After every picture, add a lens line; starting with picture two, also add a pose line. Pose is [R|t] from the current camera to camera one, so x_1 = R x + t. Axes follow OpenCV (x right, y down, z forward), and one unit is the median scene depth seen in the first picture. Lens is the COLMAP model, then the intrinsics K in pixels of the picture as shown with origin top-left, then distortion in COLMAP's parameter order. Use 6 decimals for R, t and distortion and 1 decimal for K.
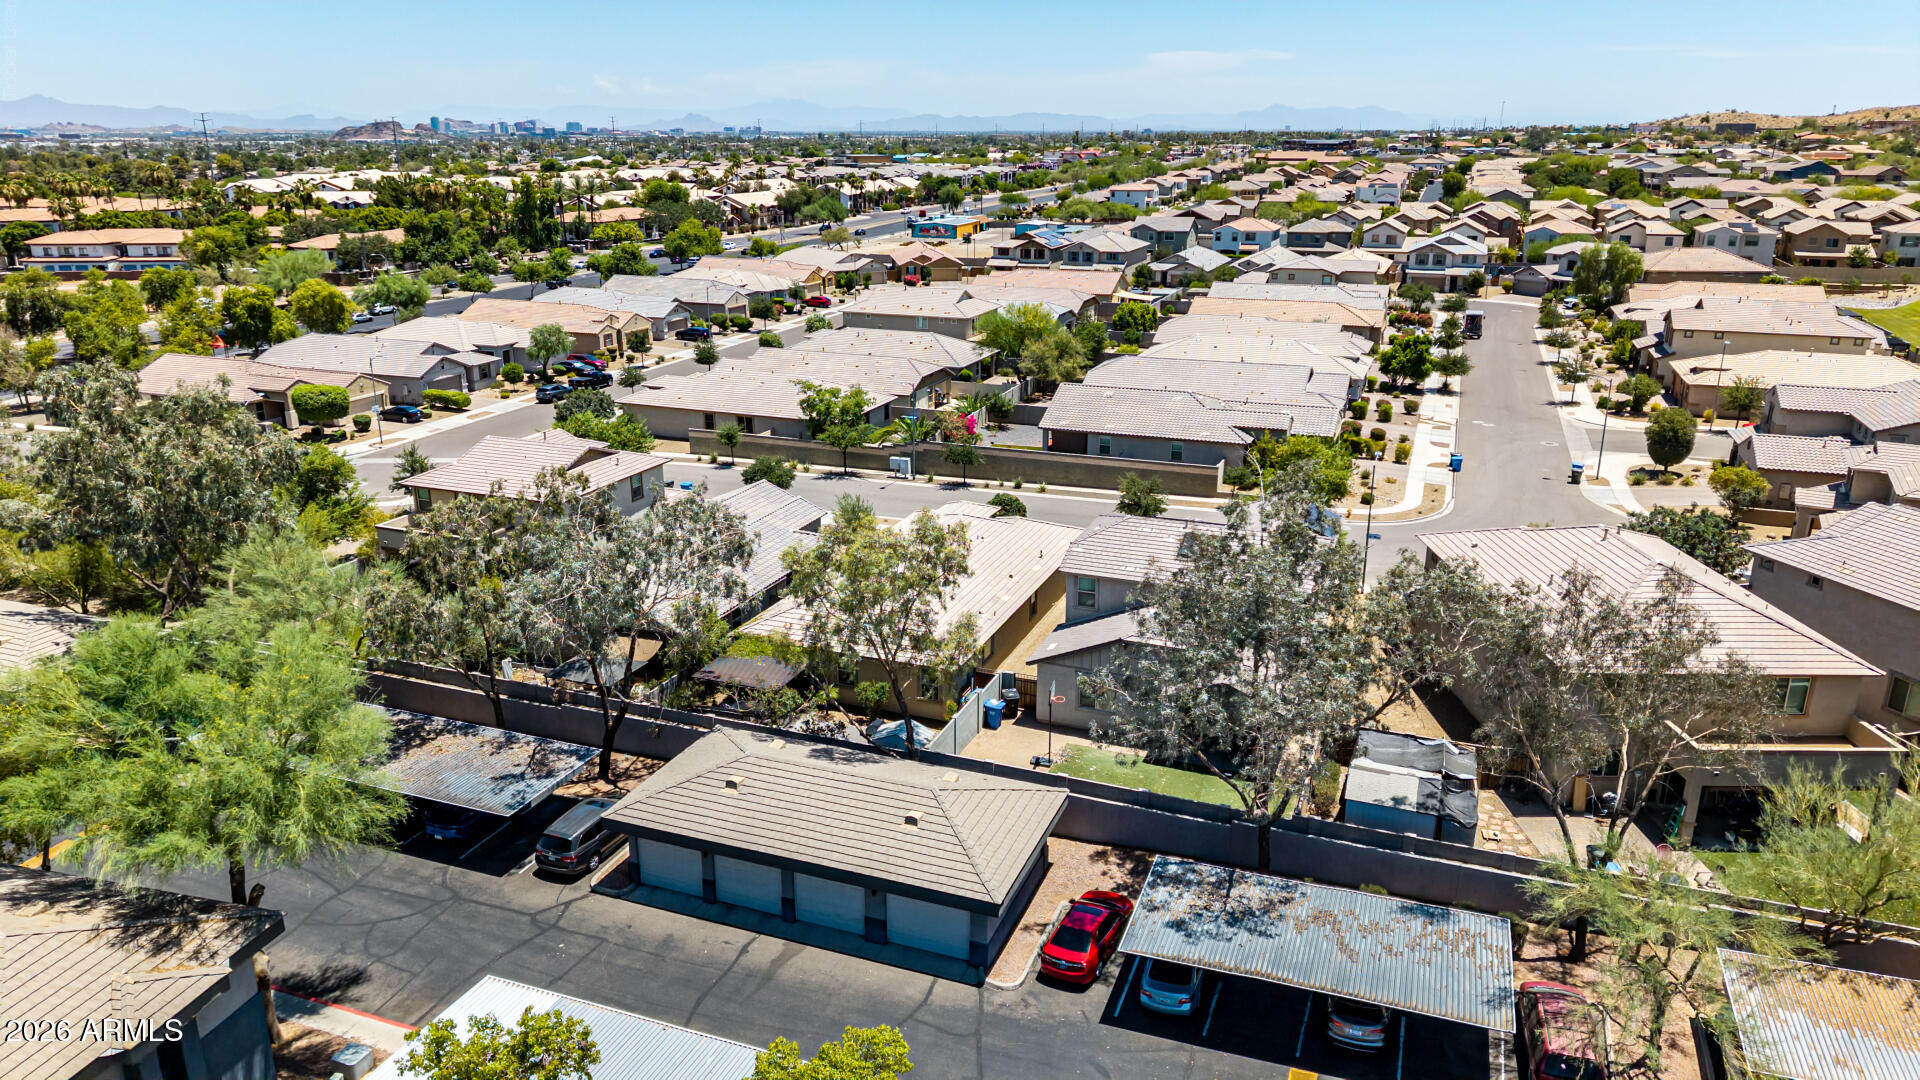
lens RADIAL K [[1274.9, 0, 954.6], [0, 1274.9, 547.1], [0, 0, 1]] dist [0.062244, -0.090144]
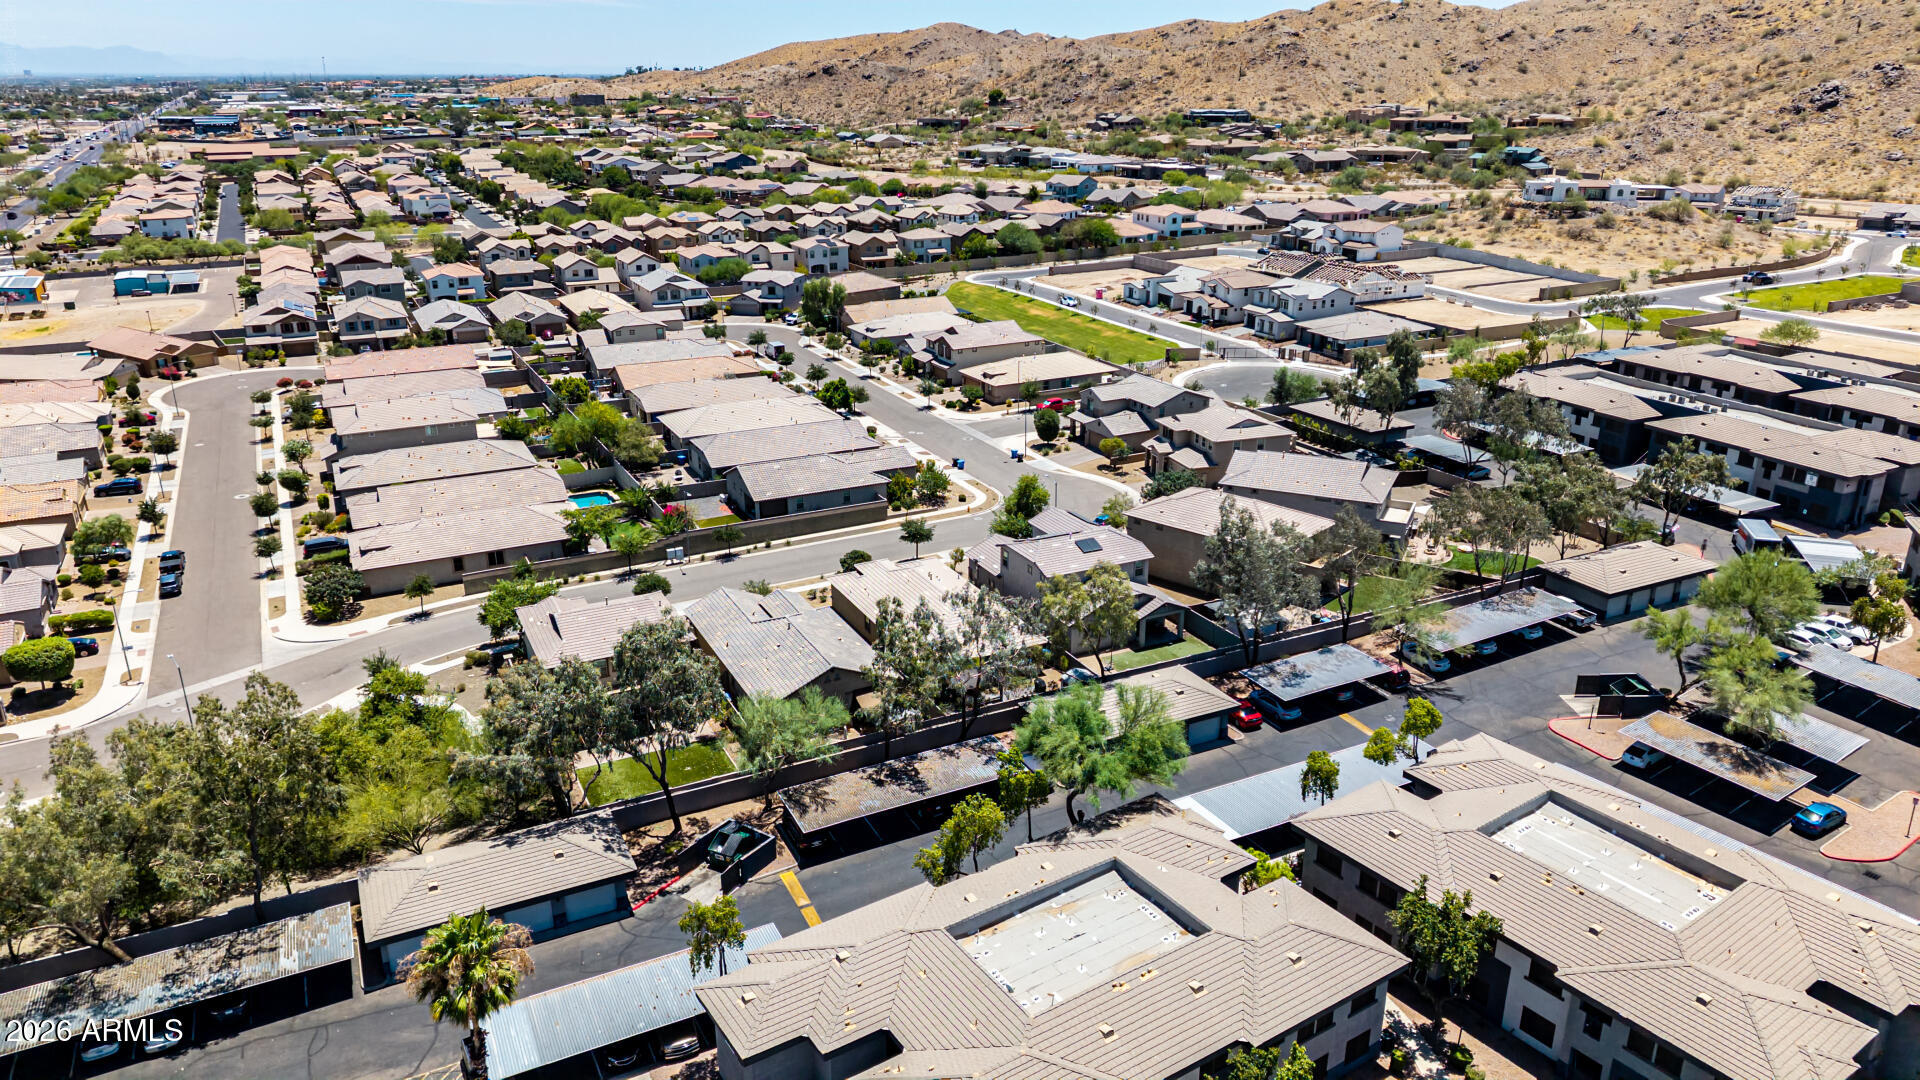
lens RADIAL K [[1276.4, 0, 960.0], [0, 1276.4, 540.0], [0, 0, 1]] dist [0.062525, -0.084556]
pose [[0.664522, -0.257023, 0.701676, -0.608874], [0.232713, 0.963473, 0.132528, -0.146063], [-0.710109, 0.075222, 0.700062, -0.108824]]
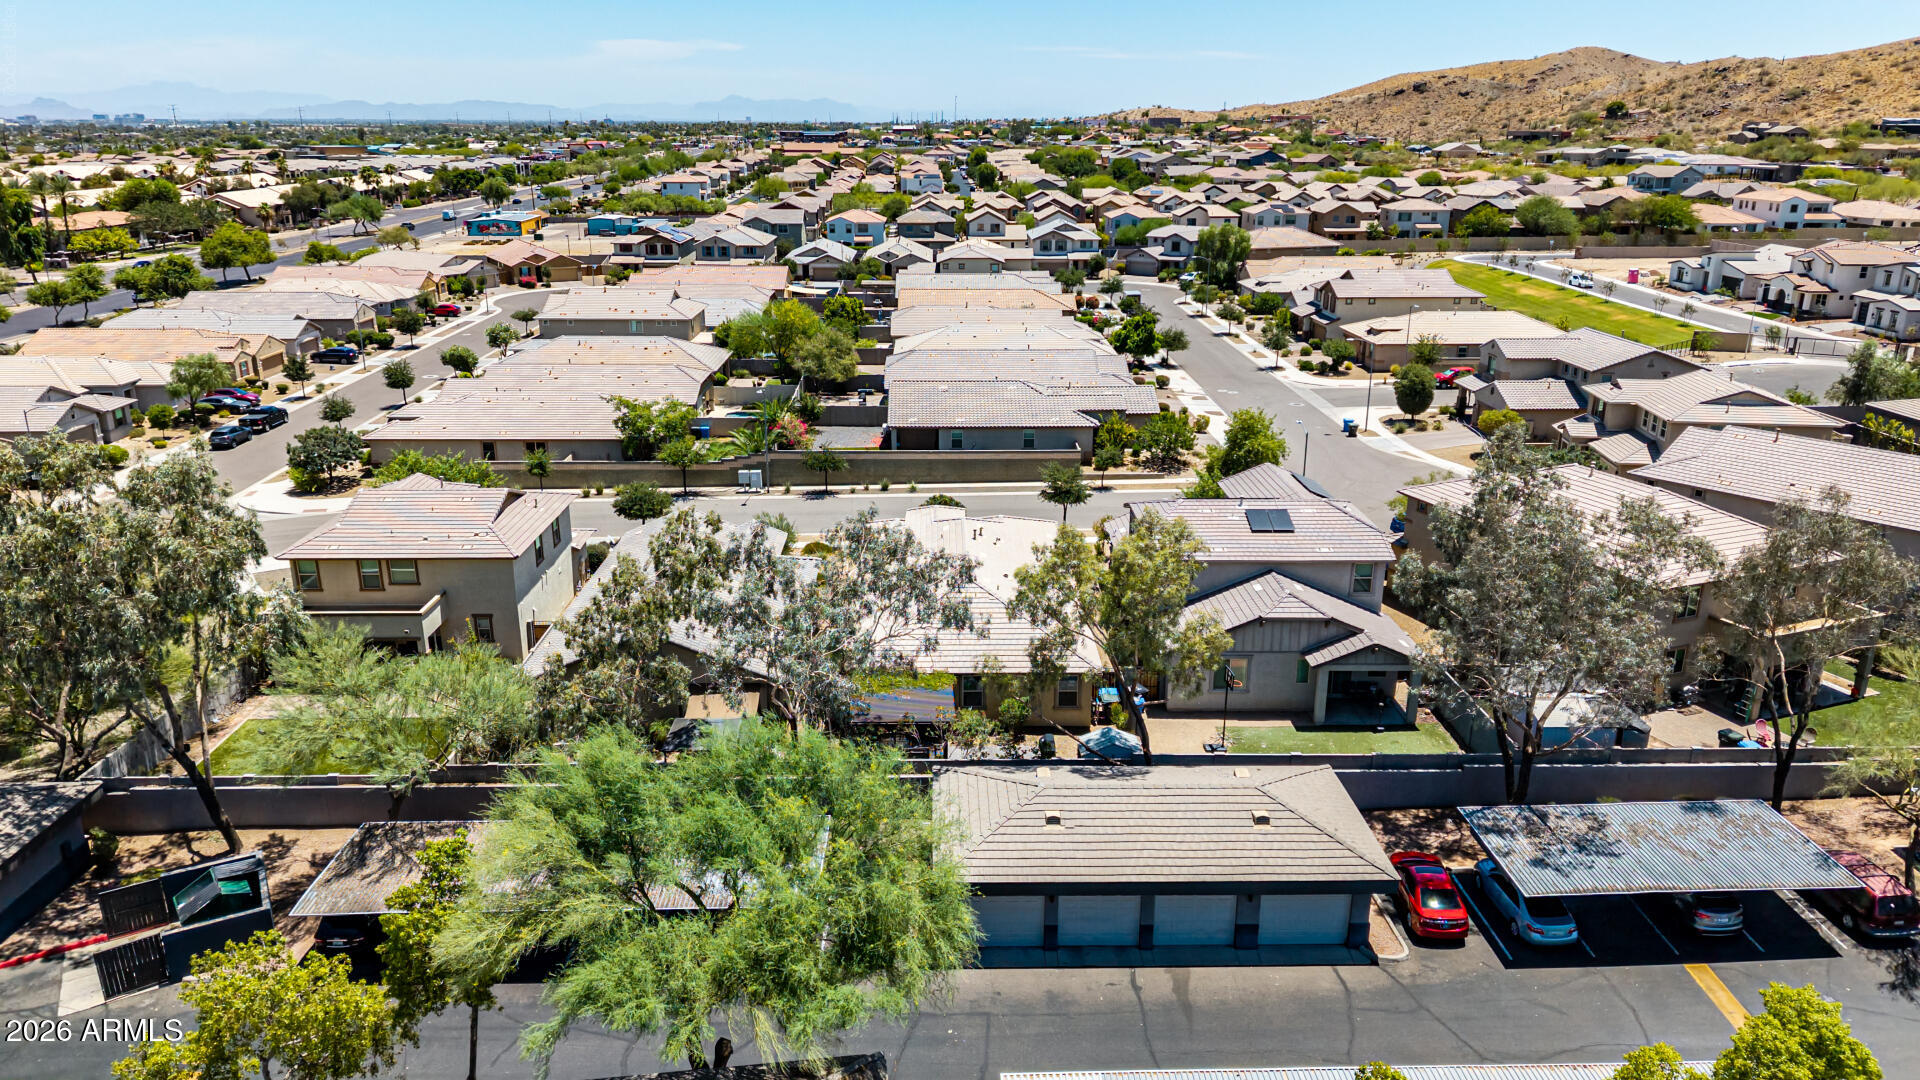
lens RADIAL K [[1300.8, 0, 960.0], [0, 1300.8, 540.0], [0, 0, 1]] dist [0.006721, -0.005360]
pose [[0.922334, -0.114747, 0.368963, -0.201788], [0.115576, 0.993099, 0.019936, -0.016439], [-0.368704, 0.024256, 0.929230, 0.048897]]
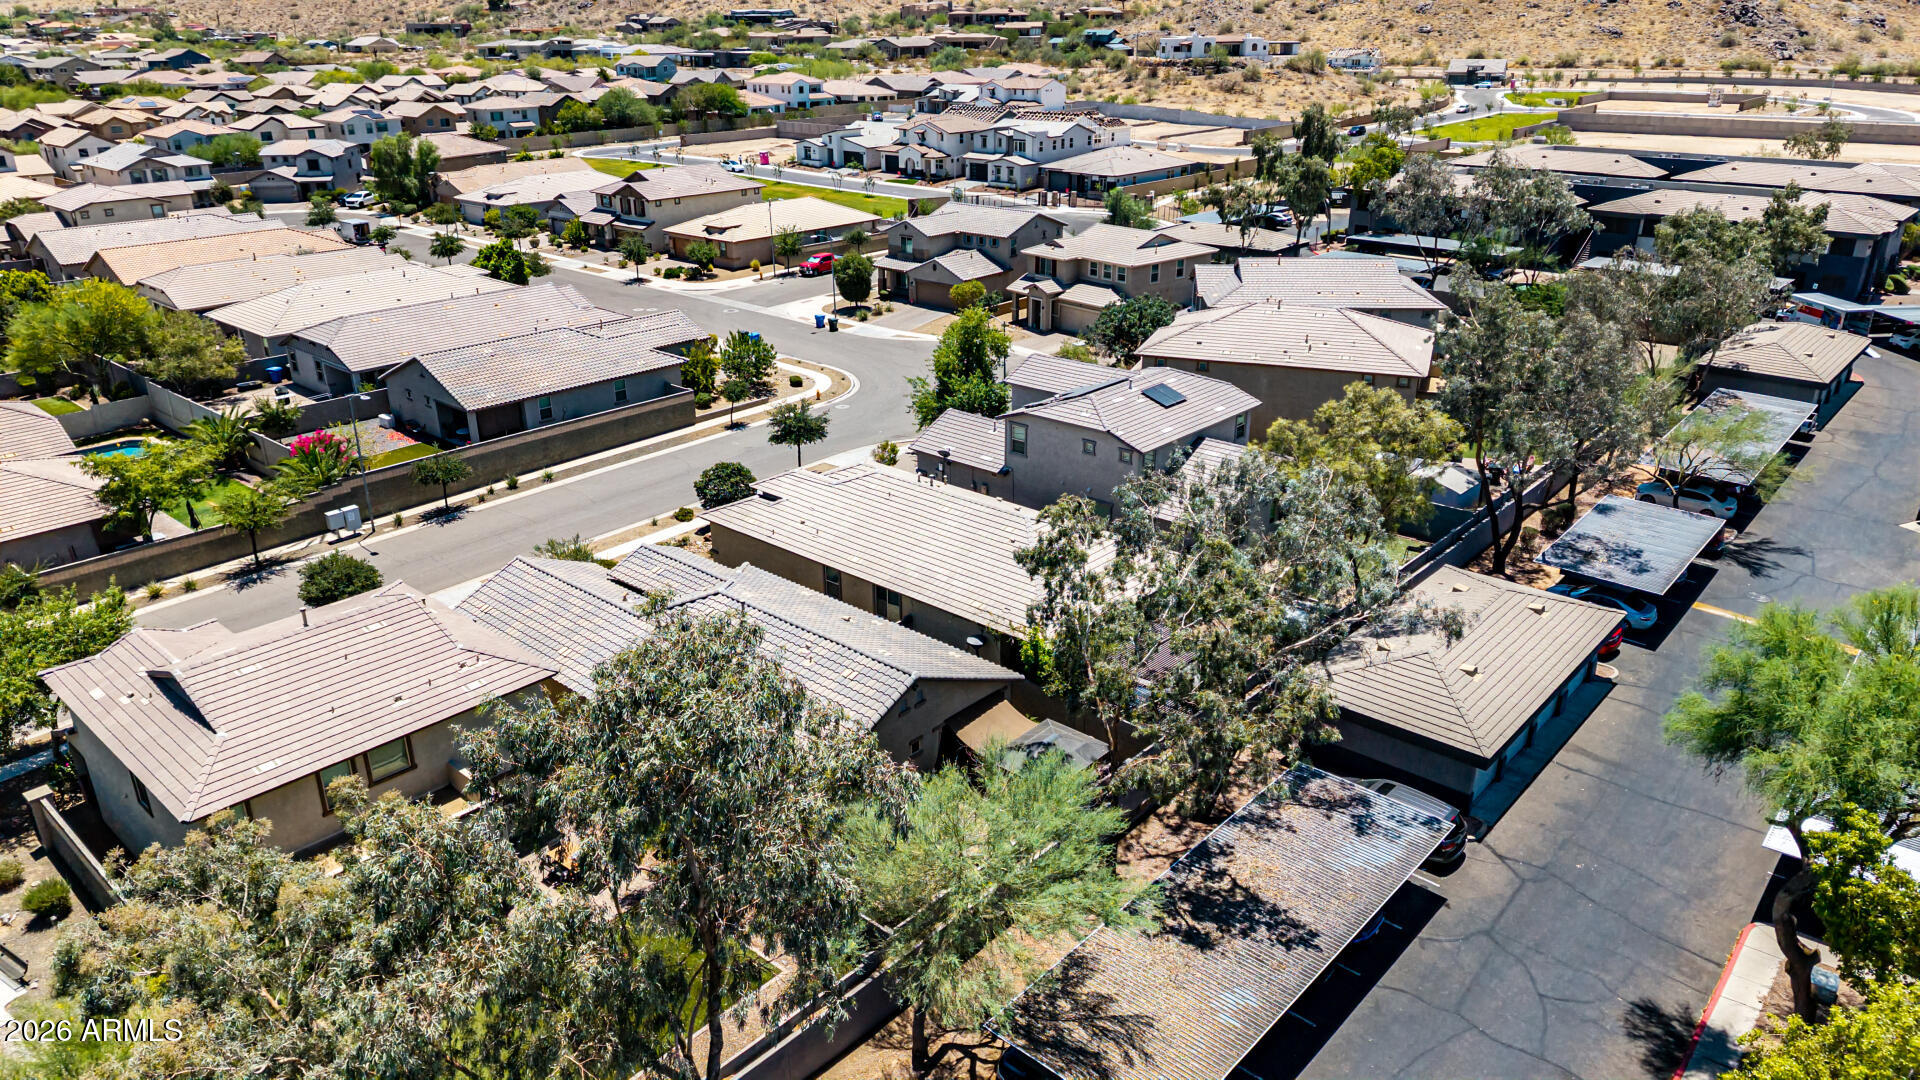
lens RADIAL K [[1274.9, 0, 954.6], [0, 1274.9, 547.1], [0, 0, 1]] dist [0.062244, -0.090144]
pose [[0.347023, -0.361057, 0.865571, -0.419771], [0.294280, 0.918233, 0.265042, -0.108330], [-0.890491, 0.162744, 0.424900, 0.327186]]
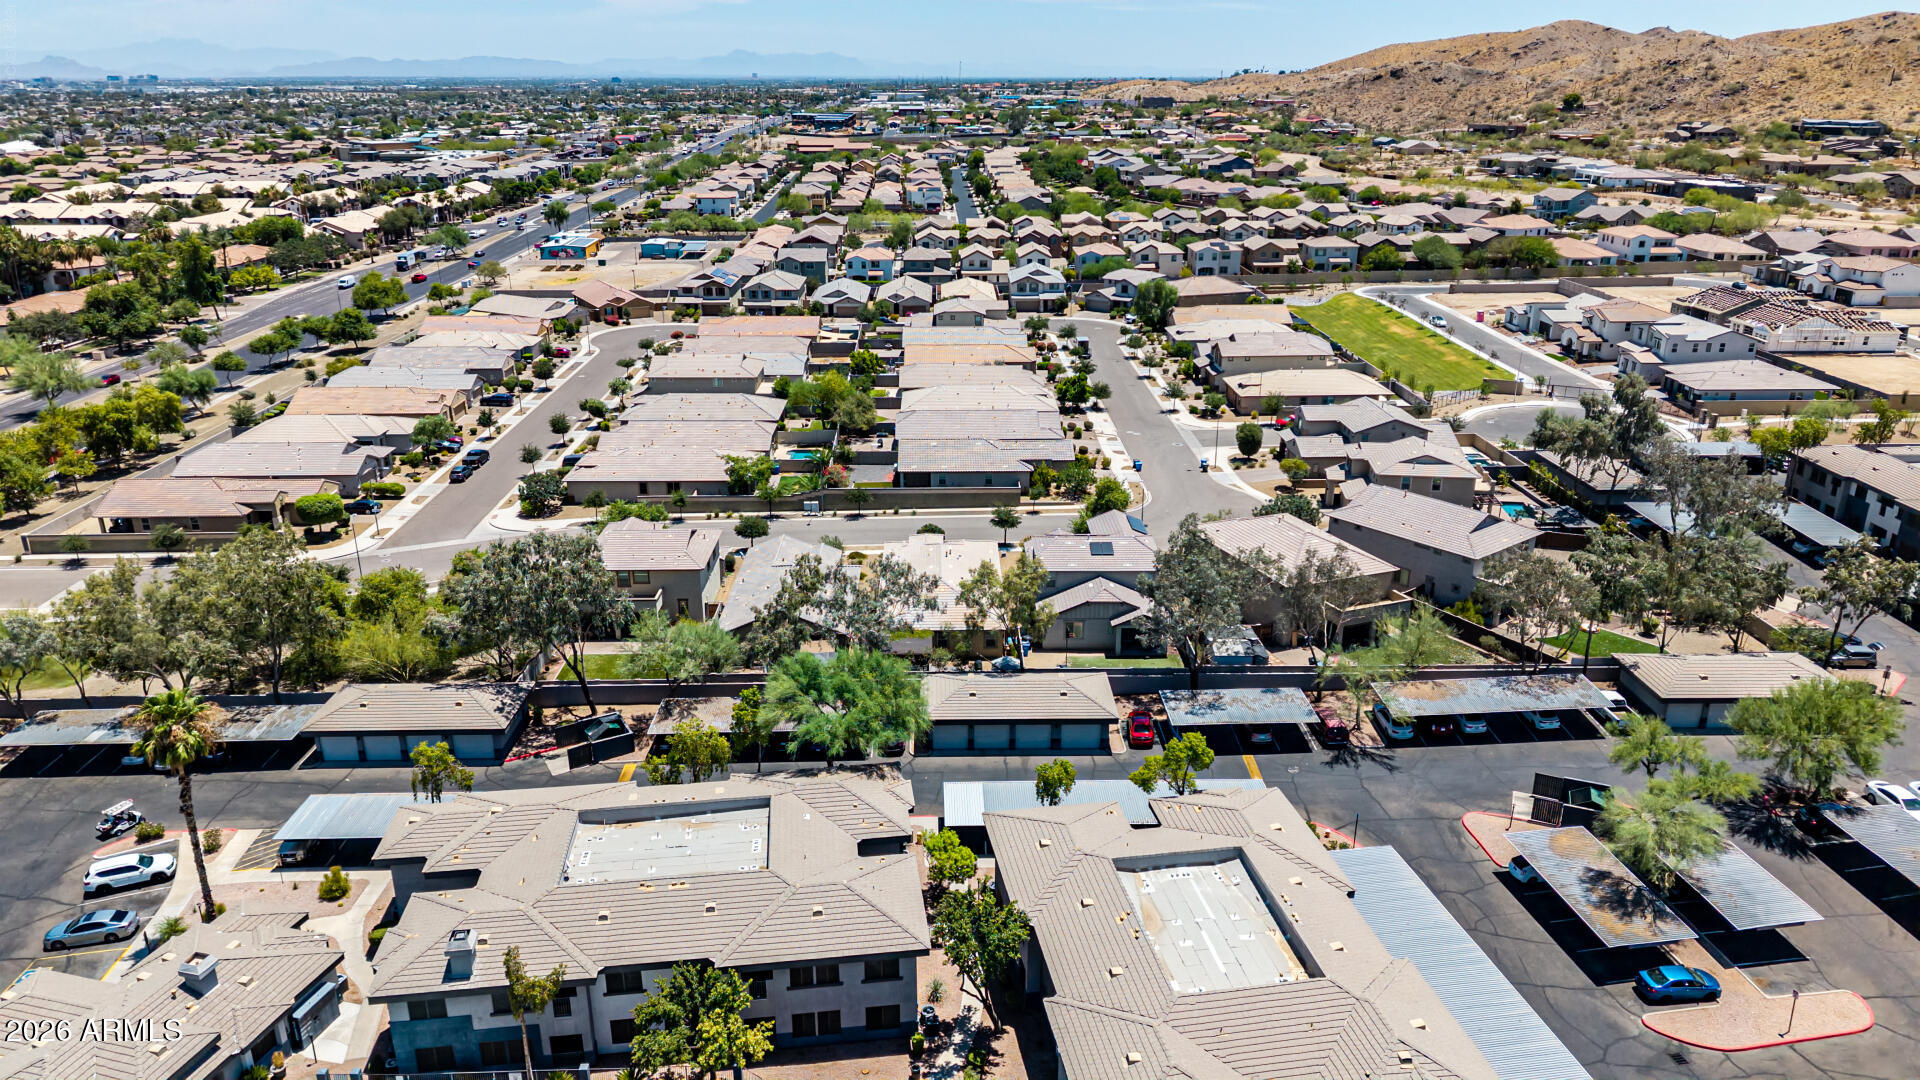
lens RADIAL K [[1285.8, 0, 957.8], [0, 1285.8, 536.5], [0, 0, 1]] dist [0.016659, -0.017677]
pose [[0.924518, -0.129107, 0.358606, -0.333456], [0.118362, 0.991615, 0.051857, -0.068611], [-0.362295, -0.005498, 0.932047, -0.353505]]
